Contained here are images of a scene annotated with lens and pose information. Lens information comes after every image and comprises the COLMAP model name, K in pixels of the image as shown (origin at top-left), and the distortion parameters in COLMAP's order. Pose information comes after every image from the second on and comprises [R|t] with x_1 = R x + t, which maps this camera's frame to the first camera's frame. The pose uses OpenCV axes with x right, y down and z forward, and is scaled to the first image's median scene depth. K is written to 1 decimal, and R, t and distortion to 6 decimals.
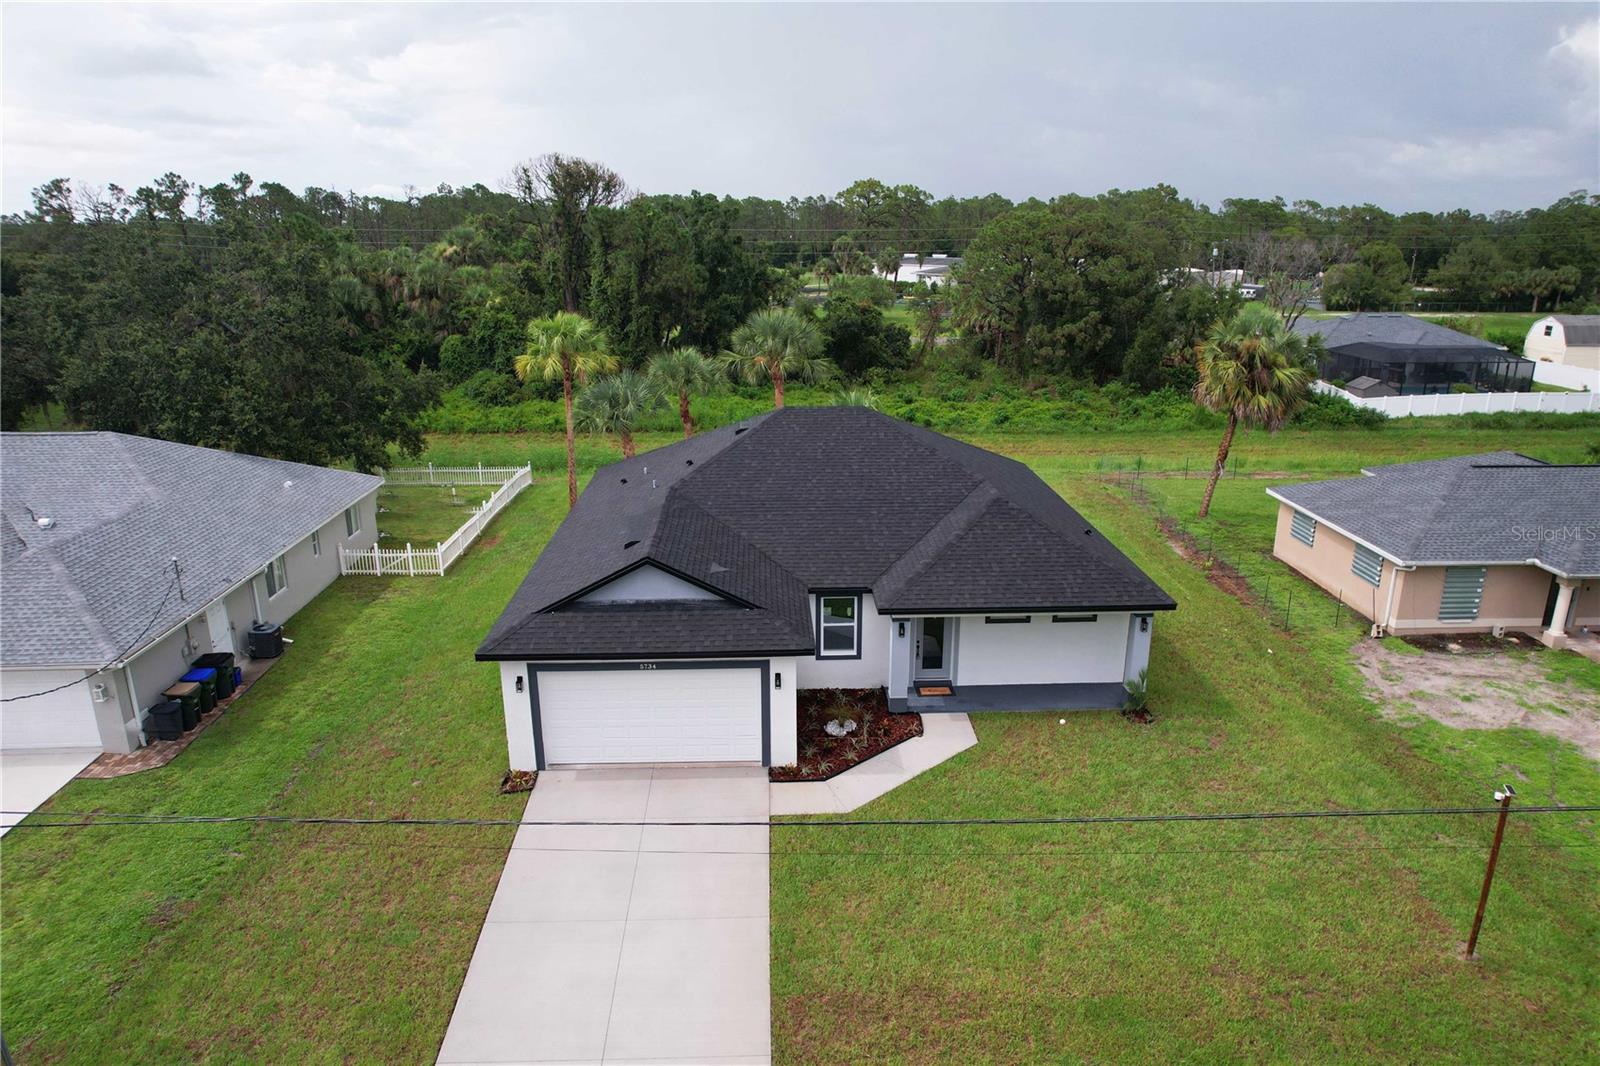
lens RADIAL K [[1023.0, 0, 801.3], [0, 1023.0, 545.8], [0, 0, 1]] dist [-0.088318, 0.083777]
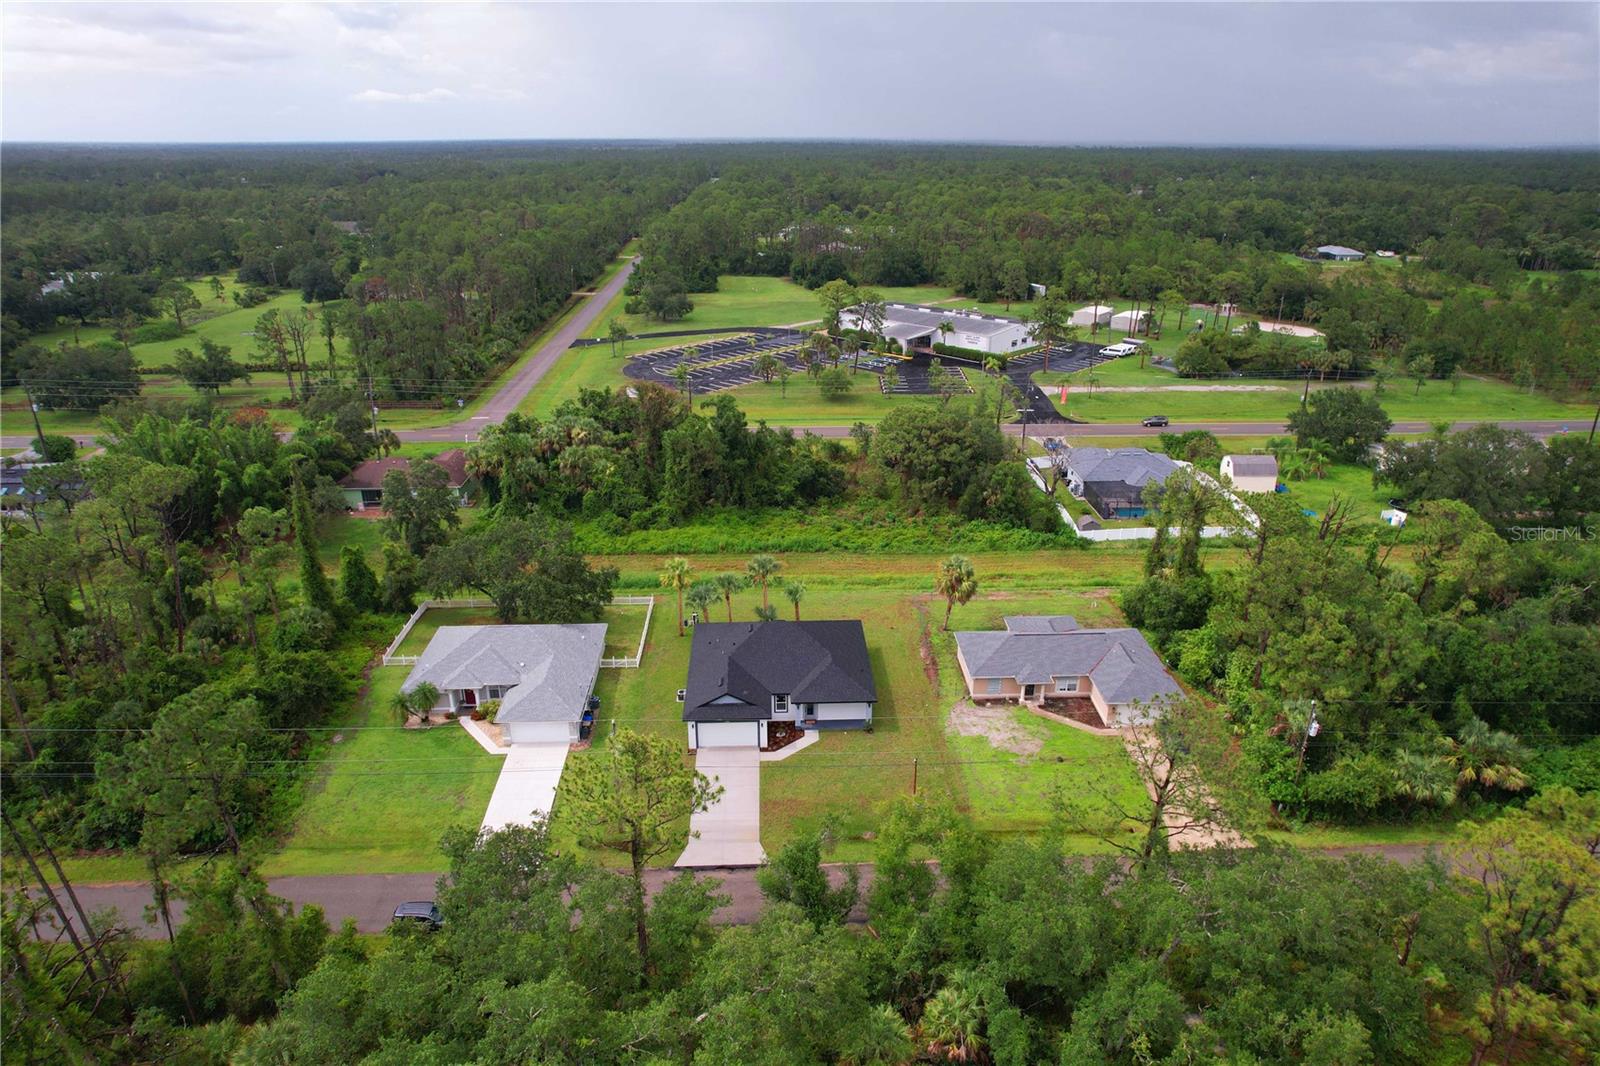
lens RADIAL K [[1023.0, 0, 801.3], [0, 1023.0, 545.8], [0, 0, 1]] dist [-0.088318, 0.083777]
pose [[0.999998, 0.001838, 0.000813, 0.100459], [-0.001900, 0.996436, 0.084331, -0.721509], [-0.000655, -0.084332, 0.996438, -2.295534]]
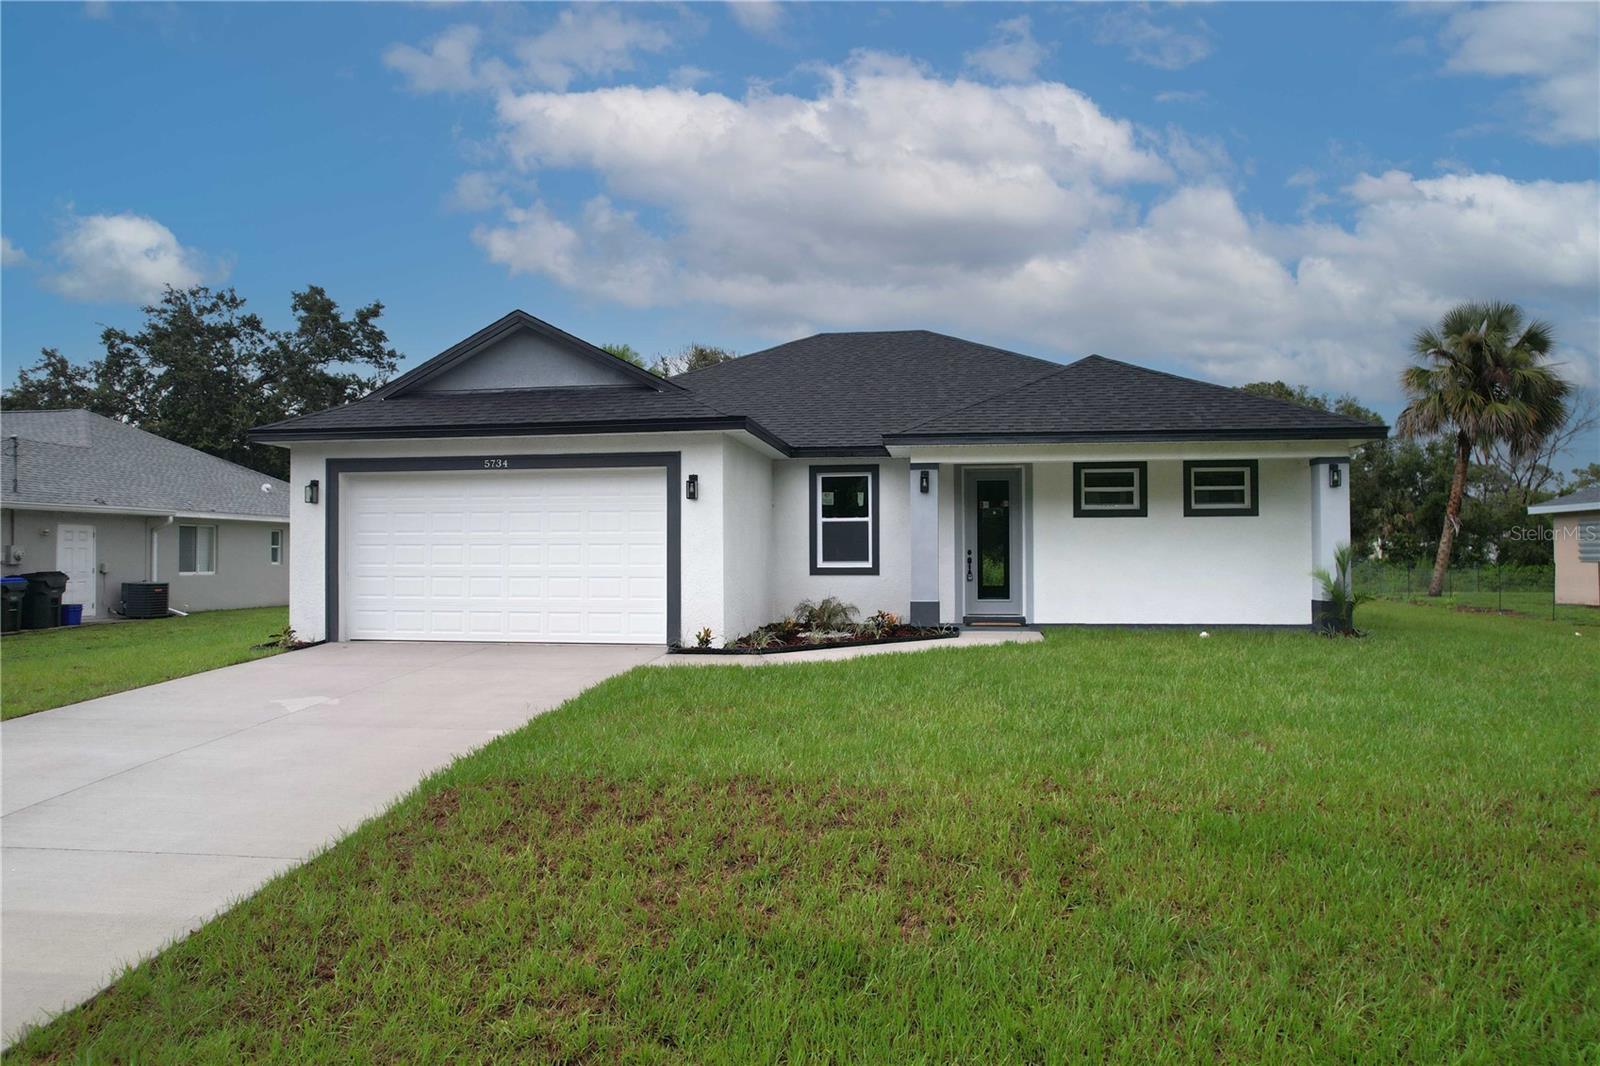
lens RADIAL K [[1023.0, 0, 801.3], [0, 1023.0, 545.8], [0, 0, 1]] dist [-0.088318, 0.083777]
pose [[0.983218, -0.004576, -0.182379, 0.130783], [-0.051236, 0.952526, -0.300117, 0.296146], [0.175094, 0.304424, 0.936306, 0.385508]]
